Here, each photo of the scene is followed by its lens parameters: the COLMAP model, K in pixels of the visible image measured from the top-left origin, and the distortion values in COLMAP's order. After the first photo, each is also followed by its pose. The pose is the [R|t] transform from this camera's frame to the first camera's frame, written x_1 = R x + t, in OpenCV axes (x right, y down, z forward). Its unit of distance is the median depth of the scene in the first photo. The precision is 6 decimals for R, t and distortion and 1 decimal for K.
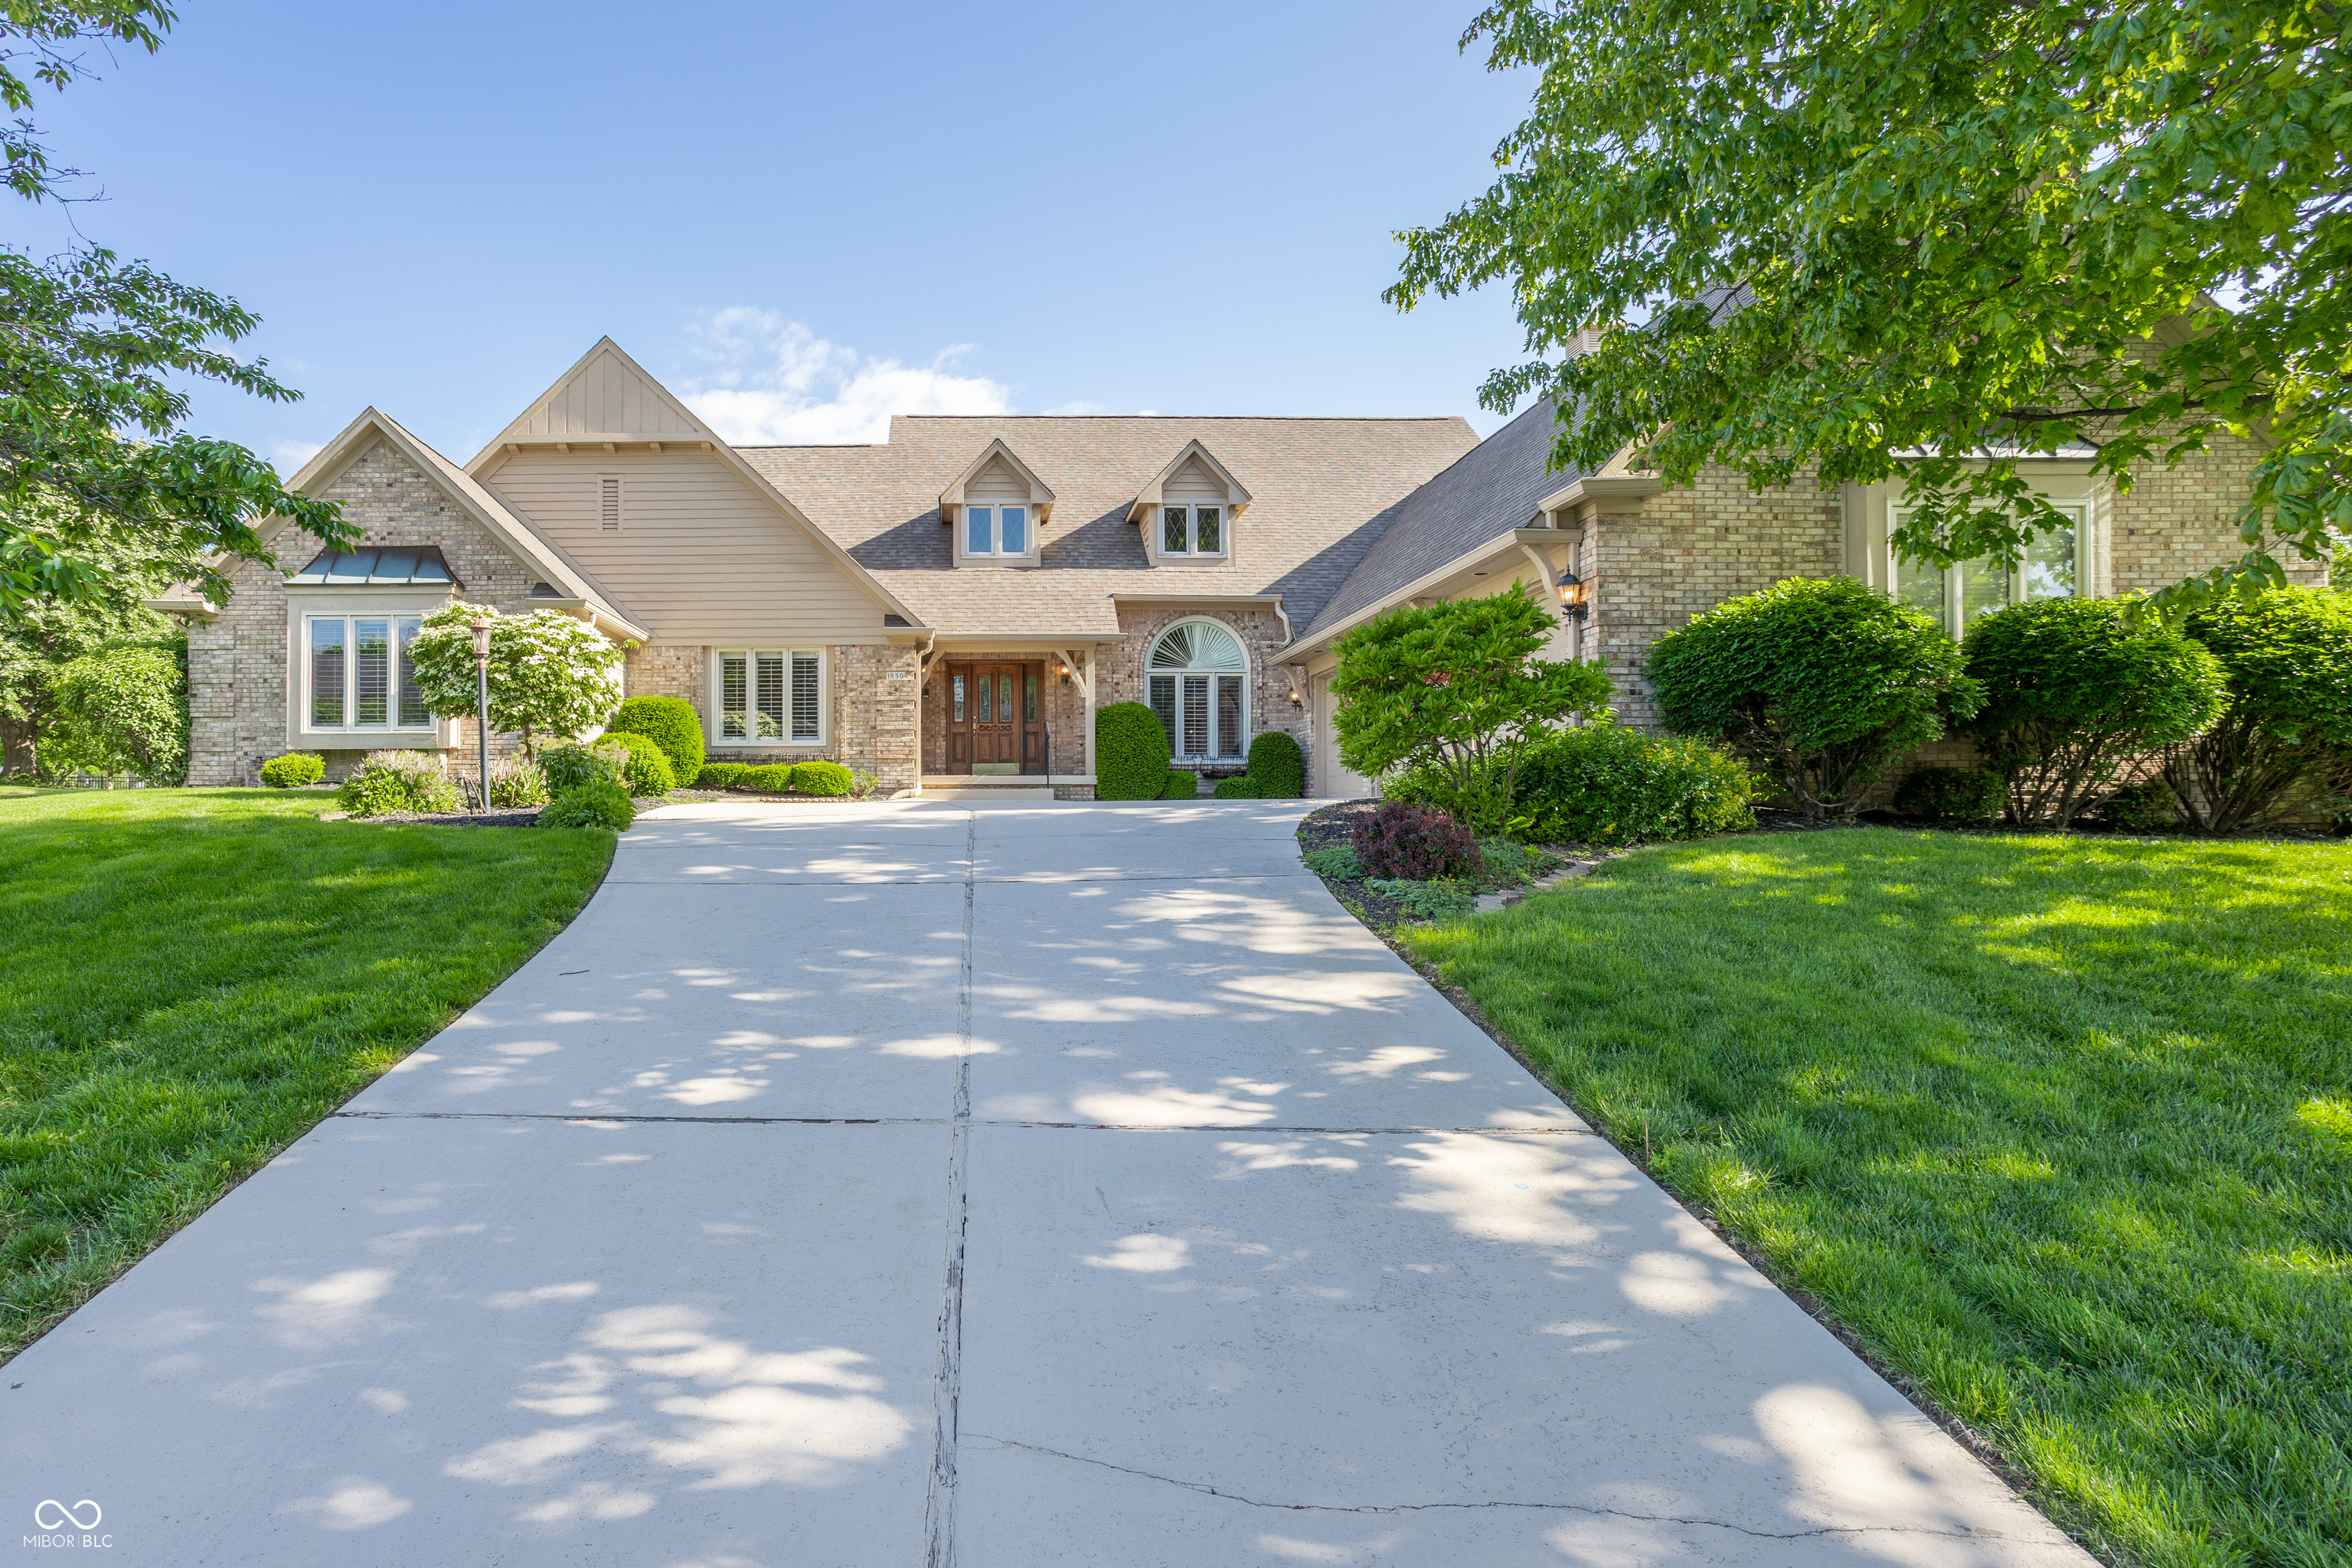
lens RADIAL K [[1164.6, 0, 1173.3], [0, 1164.6, 774.2], [0, 0, 1]] dist [-0.024720, 0.000288]
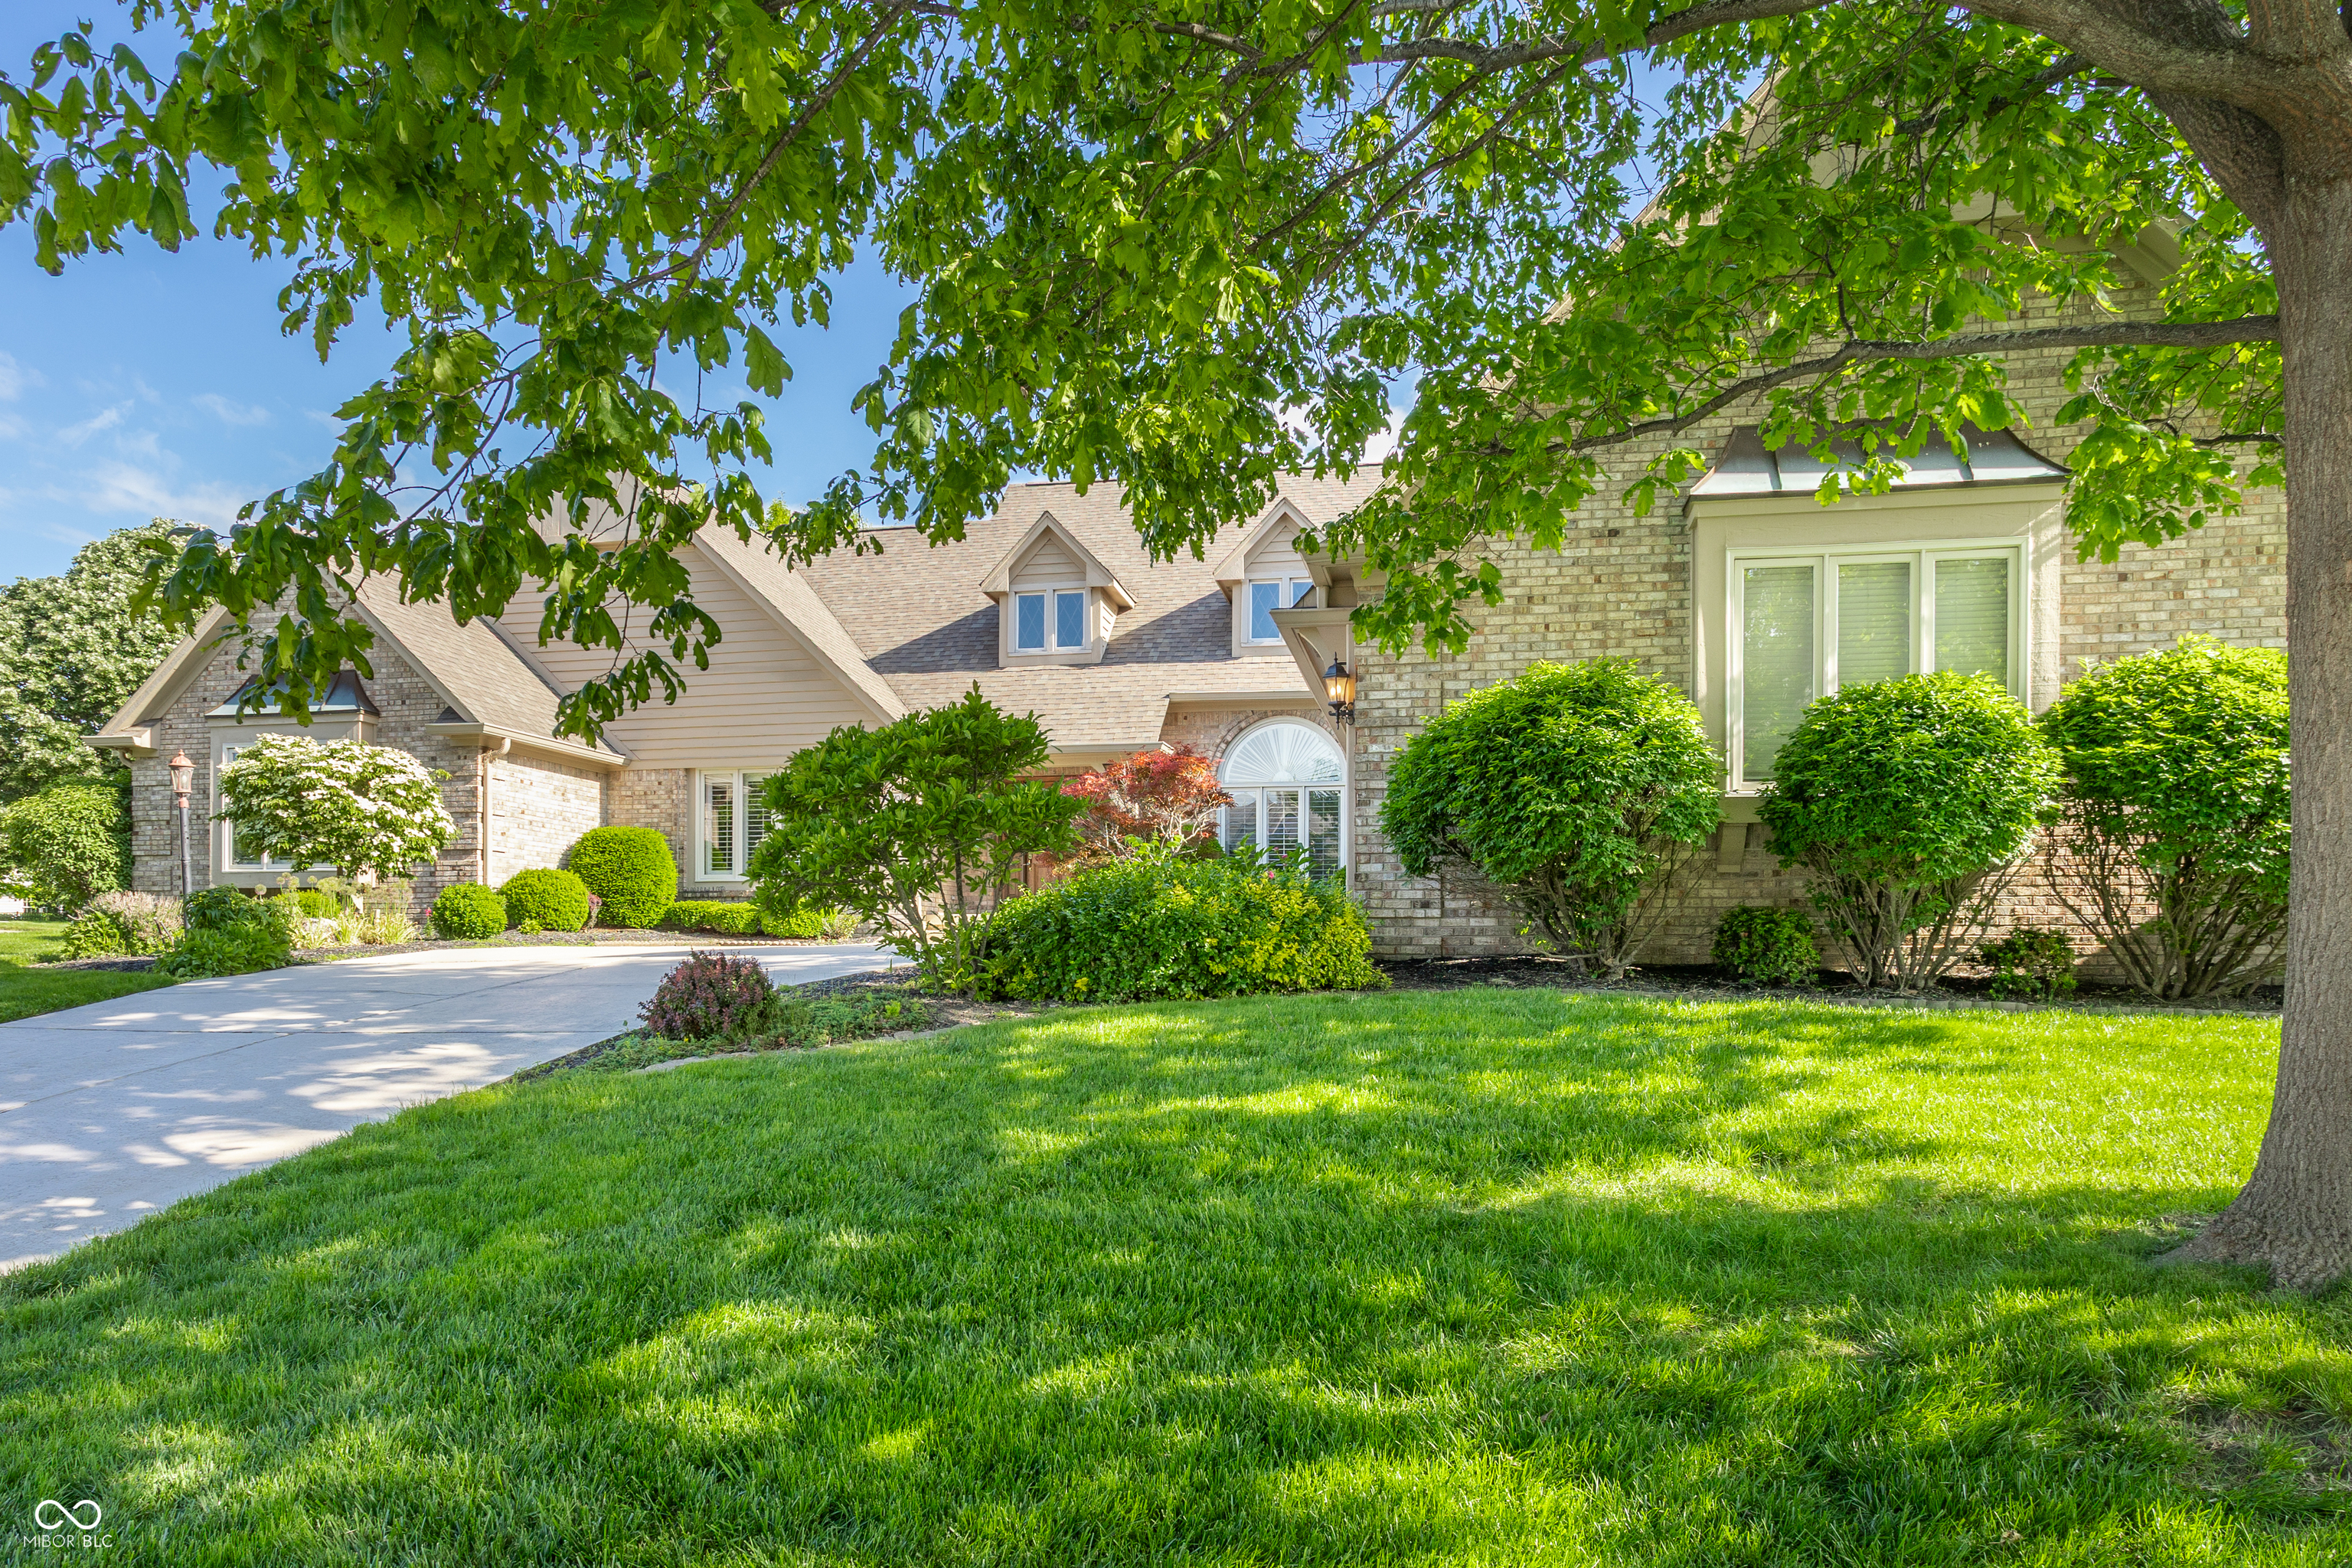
lens RADIAL K [[1448.8, 0, 1171.2], [0, 1448.8, 911.3], [0, 0, 1]] dist [-0.043400, -0.000323]
pose [[0.976071, 0.000227, -0.217450, 0.280724], [-0.000184, 1.000000, 0.000220, -0.002551], [0.217450, -0.000174, 0.976071, 0.007683]]
